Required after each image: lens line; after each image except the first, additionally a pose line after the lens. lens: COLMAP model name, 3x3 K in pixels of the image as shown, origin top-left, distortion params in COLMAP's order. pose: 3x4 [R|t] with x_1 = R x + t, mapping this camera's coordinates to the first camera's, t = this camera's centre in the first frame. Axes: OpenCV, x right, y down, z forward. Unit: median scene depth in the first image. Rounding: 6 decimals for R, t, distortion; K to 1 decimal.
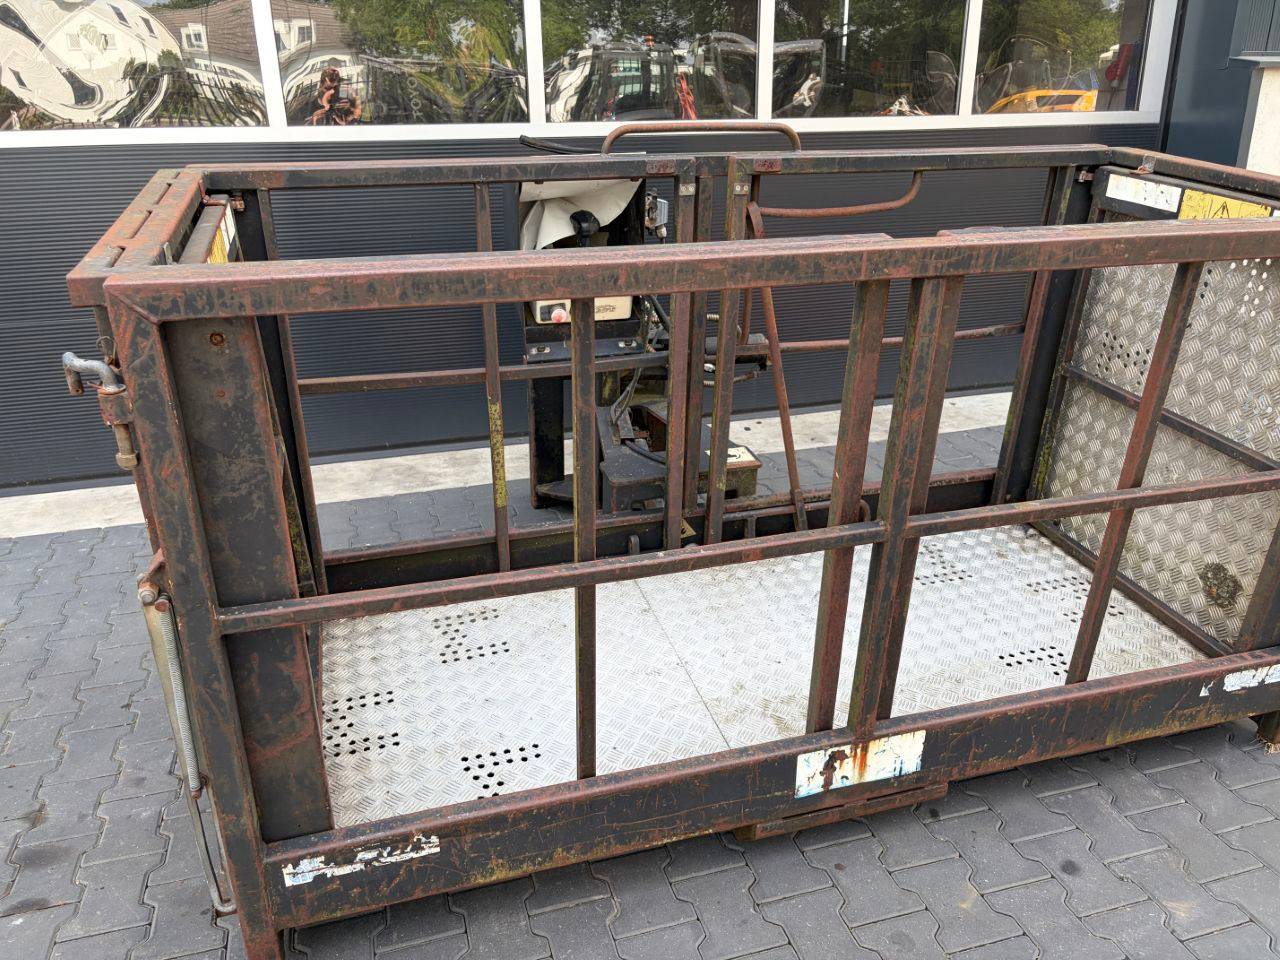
lens RADIAL K [[978.0, 0, 640.0], [0, 978.0, 480.0], [0, 0, 1]] dist [0.062258, -0.065194]
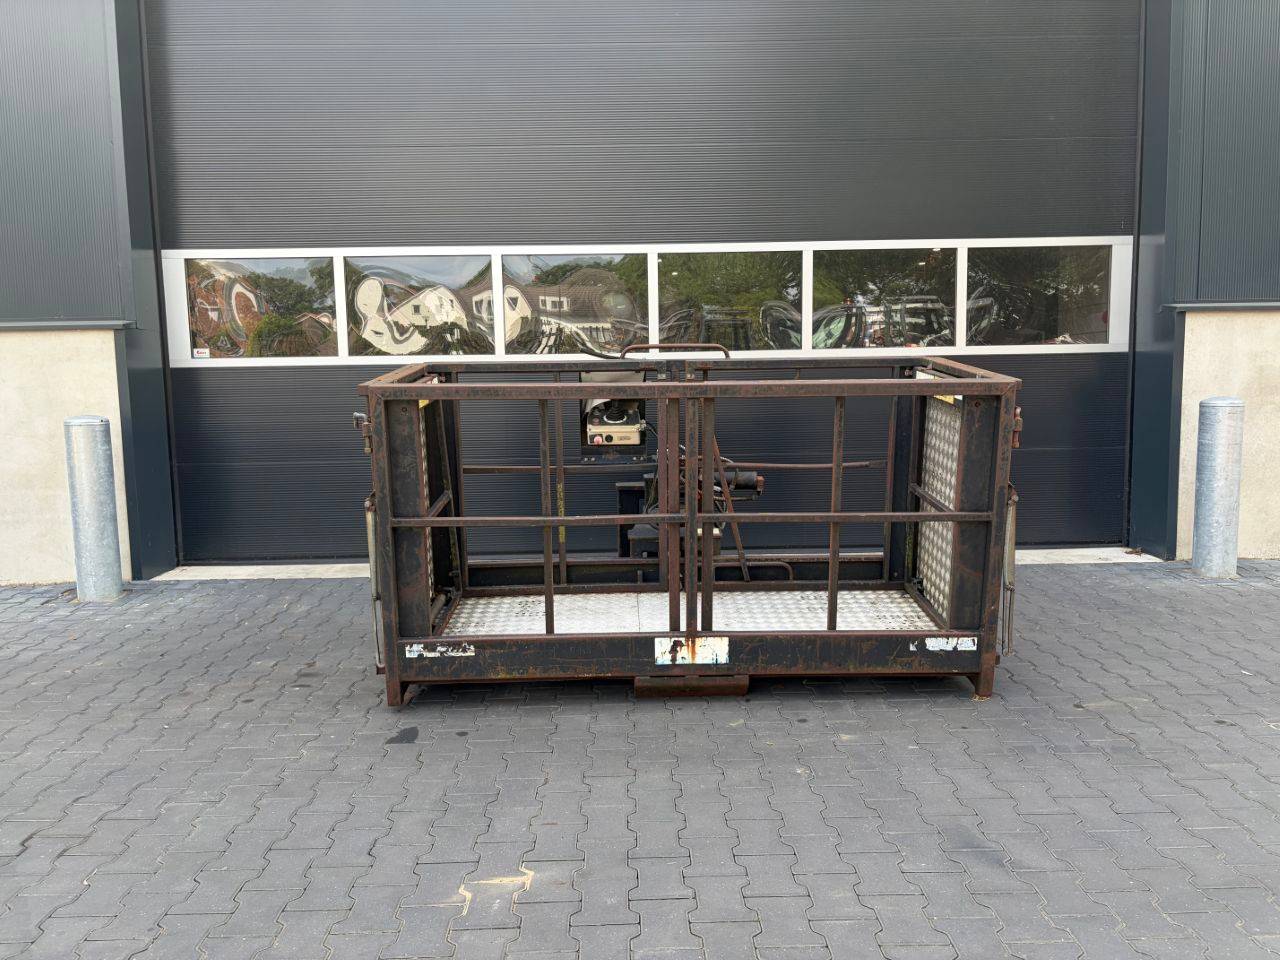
lens RADIAL K [[978.0, 0, 640.0], [0, 978.0, 480.0], [0, 0, 1]] dist [0.062258, -0.065194]
pose [[0.962382, 0.027661, -0.270287, 0.515437], [-0.092503, 0.968730, -0.230228, 0.337021], [0.255467, 0.246570, 0.934847, -0.724973]]
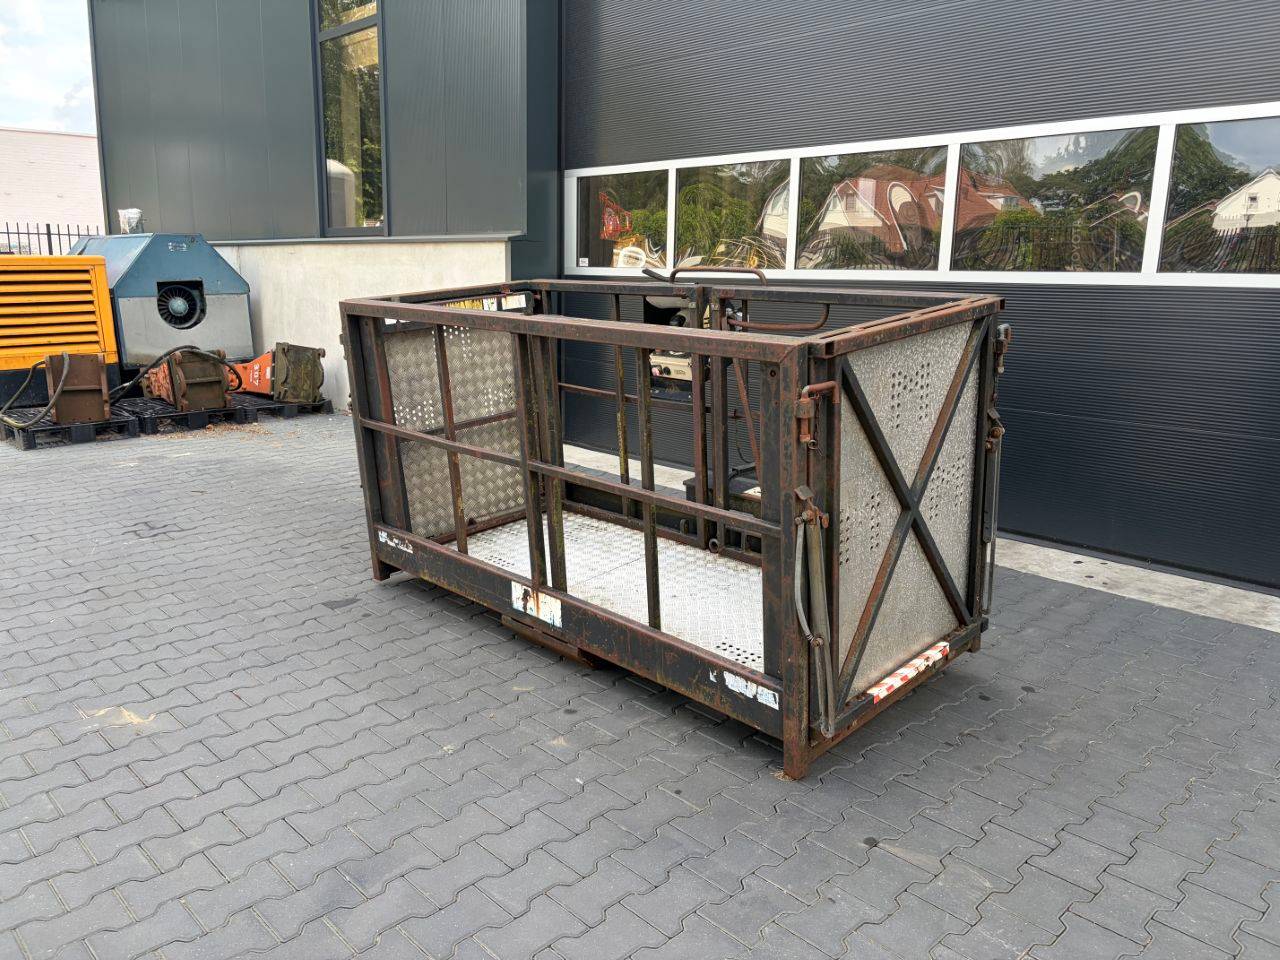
lens RADIAL K [[969.6, 0, 640.0], [0, 969.6, 480.0], [0, 0, 1]] dist [0.138058, -0.272785]
pose [[0.460135, 0.209875, -0.862687, 1.458600], [-0.339393, 0.939443, 0.047525, -0.059314], [0.820420, 0.270922, 0.503501, 0.163917]]
